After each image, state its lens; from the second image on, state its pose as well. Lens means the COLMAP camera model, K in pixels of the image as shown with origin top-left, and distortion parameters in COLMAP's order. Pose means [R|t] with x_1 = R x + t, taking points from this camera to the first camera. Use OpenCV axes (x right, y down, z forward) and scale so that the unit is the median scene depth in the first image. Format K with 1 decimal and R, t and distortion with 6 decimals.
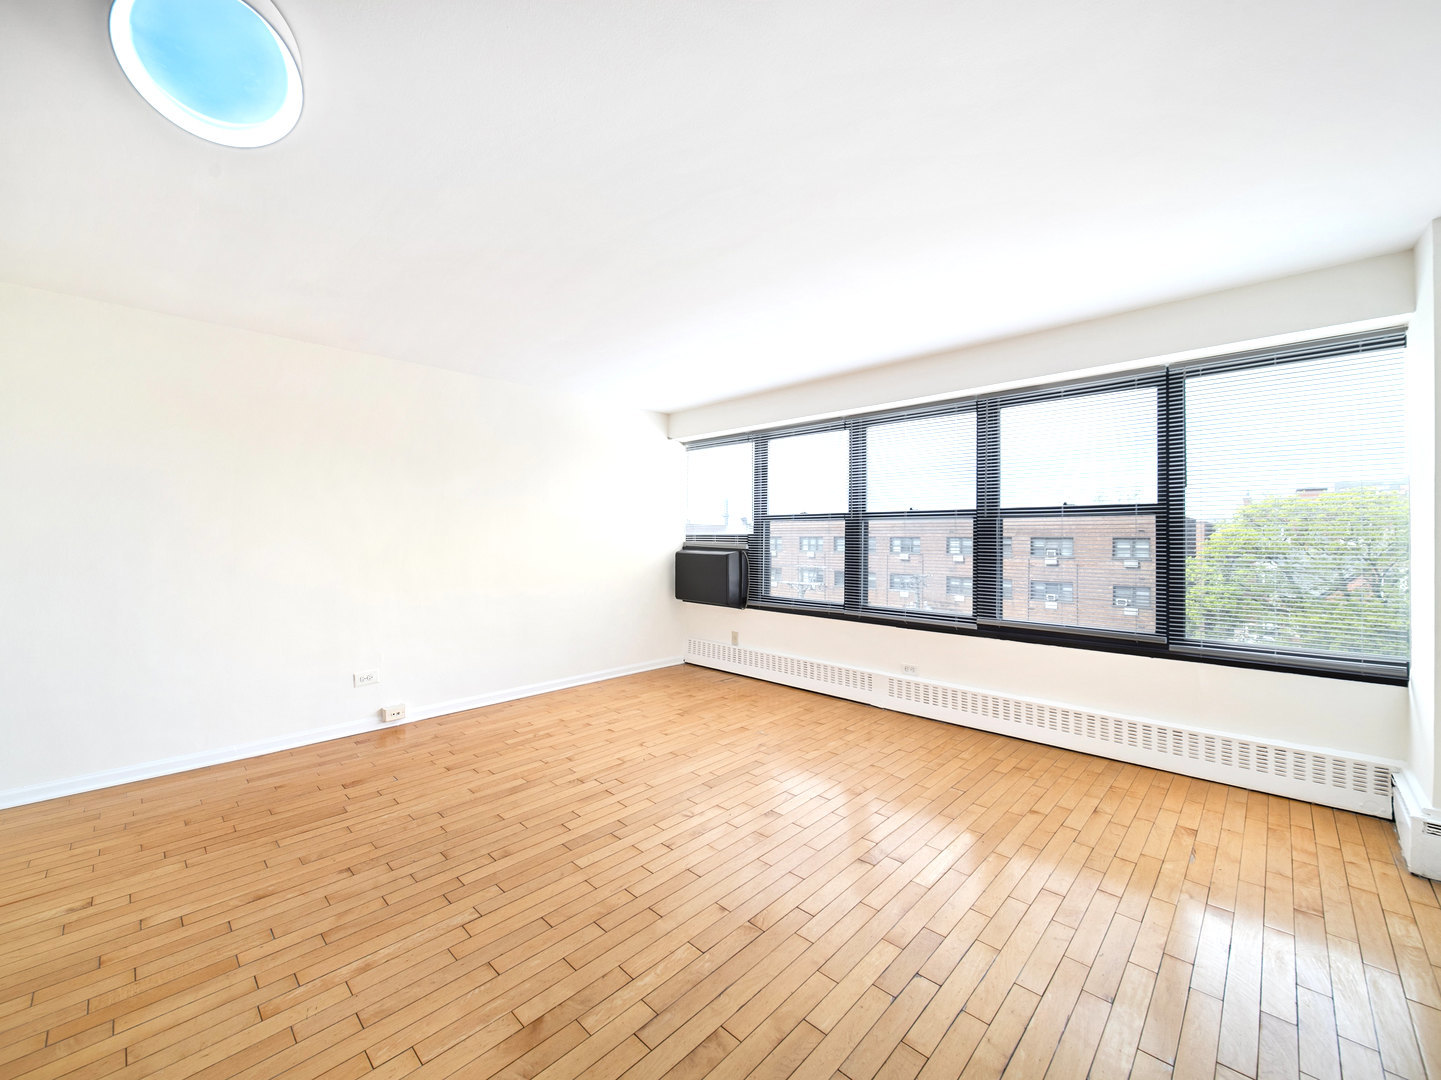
lens RADIAL K [[579.5, 0, 711.0], [0, 579.5, 531.6], [0, 0, 1]] dist [-0.000980, -0.000431]
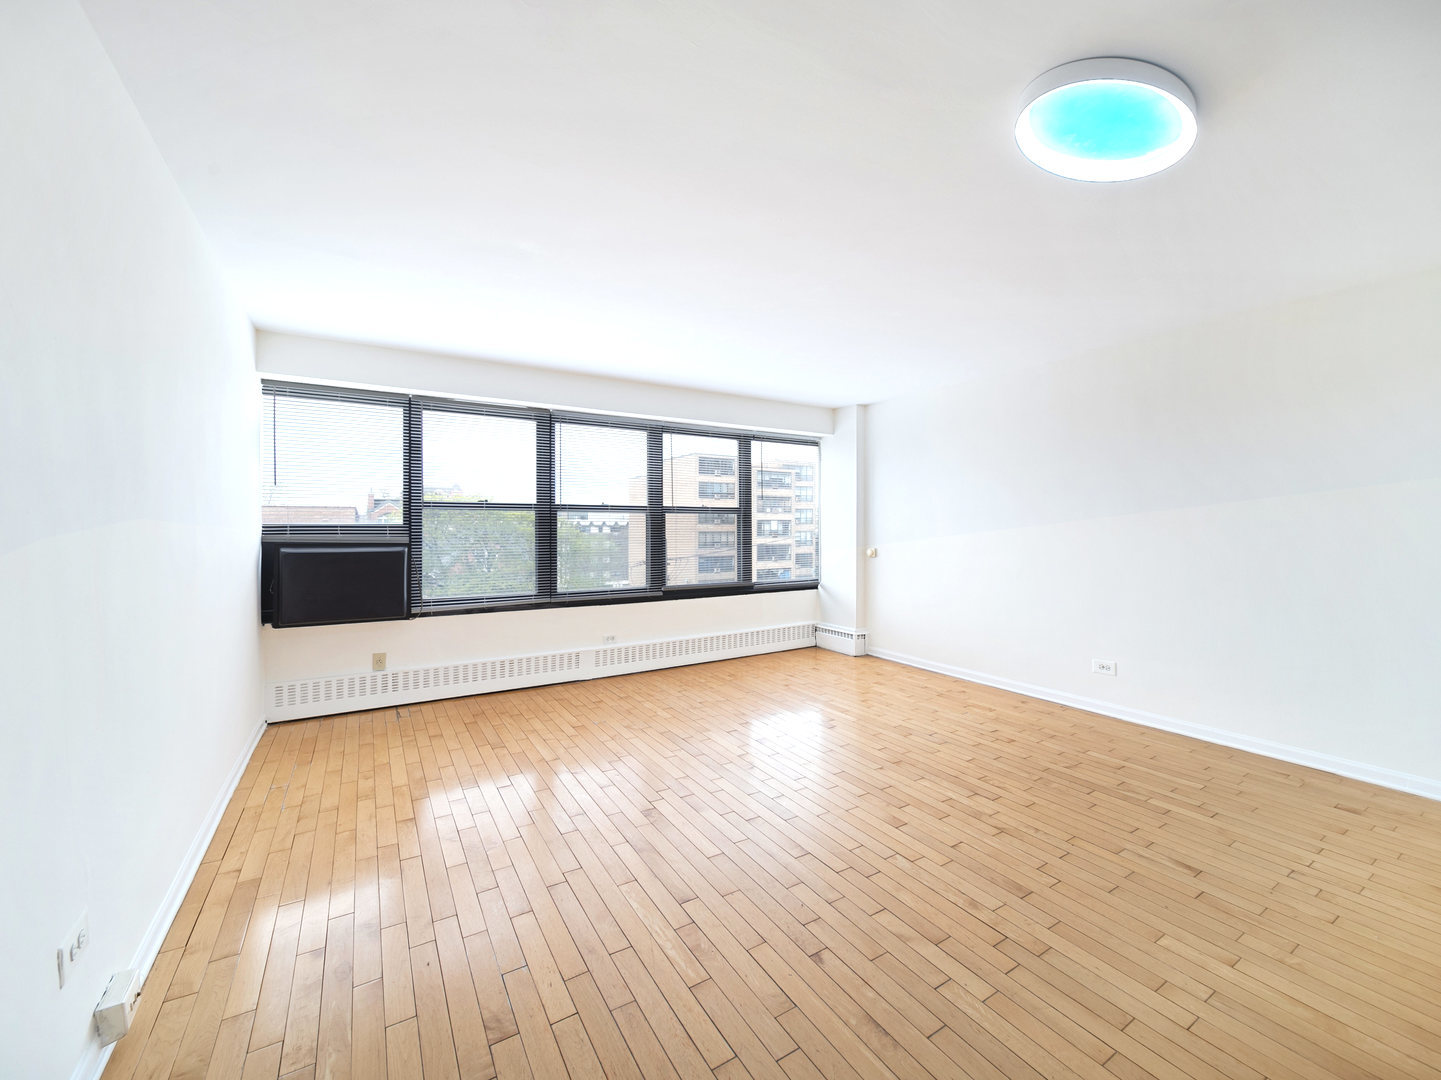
lens RADIAL K [[579.5, 0, 711.0], [0, 579.5, 531.6], [0, 0, 1]] dist [-0.000980, -0.000431]
pose [[0.247217, -0.007037, 0.968935, -0.745358], [-0.003531, 0.999960, 0.008163, 0.007412], [-0.968954, -0.005439, 0.247182, 0.503417]]
